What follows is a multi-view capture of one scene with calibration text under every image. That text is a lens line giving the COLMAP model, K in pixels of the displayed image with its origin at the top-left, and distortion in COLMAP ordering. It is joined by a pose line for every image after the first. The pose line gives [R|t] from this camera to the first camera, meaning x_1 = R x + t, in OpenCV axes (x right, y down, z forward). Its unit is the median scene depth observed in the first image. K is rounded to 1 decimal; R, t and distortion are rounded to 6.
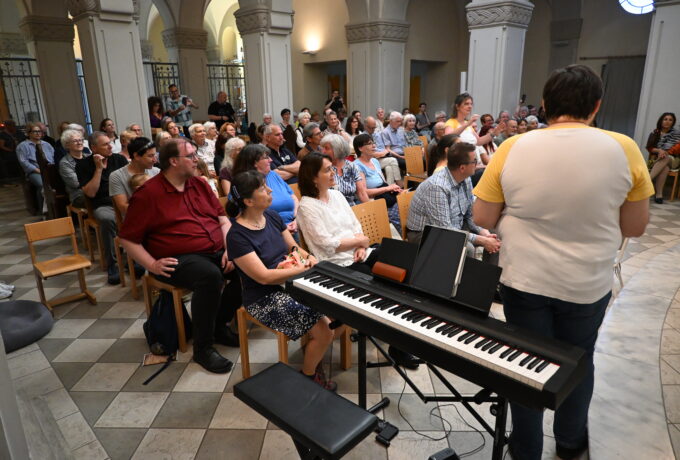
lens RADIAL K [[472.0, 0, 329.8], [0, 472.0, 228.7], [0, 0, 1]] dist [-0.007693, -0.001189]
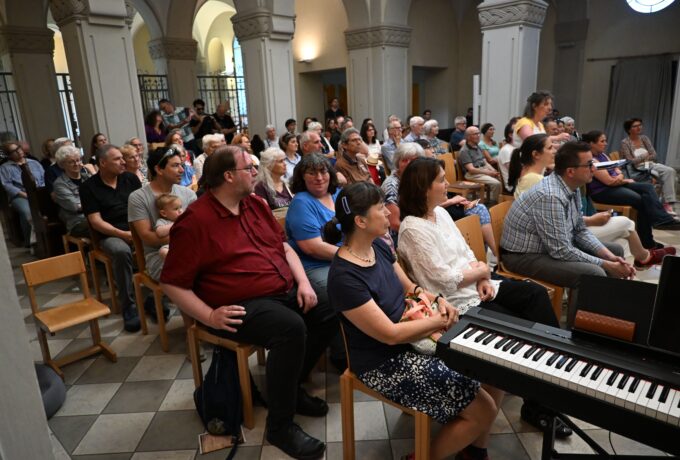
lens RADIAL K [[472.0, 0, 329.8], [0, 472.0, 228.7], [0, 0, 1]] dist [-0.007693, -0.001189]
pose [[0.998234, -0.038366, 0.045359, -0.071726], [0.039645, 0.998831, -0.027656, -0.010720], [-0.044244, 0.029406, 0.998588, 0.081981]]
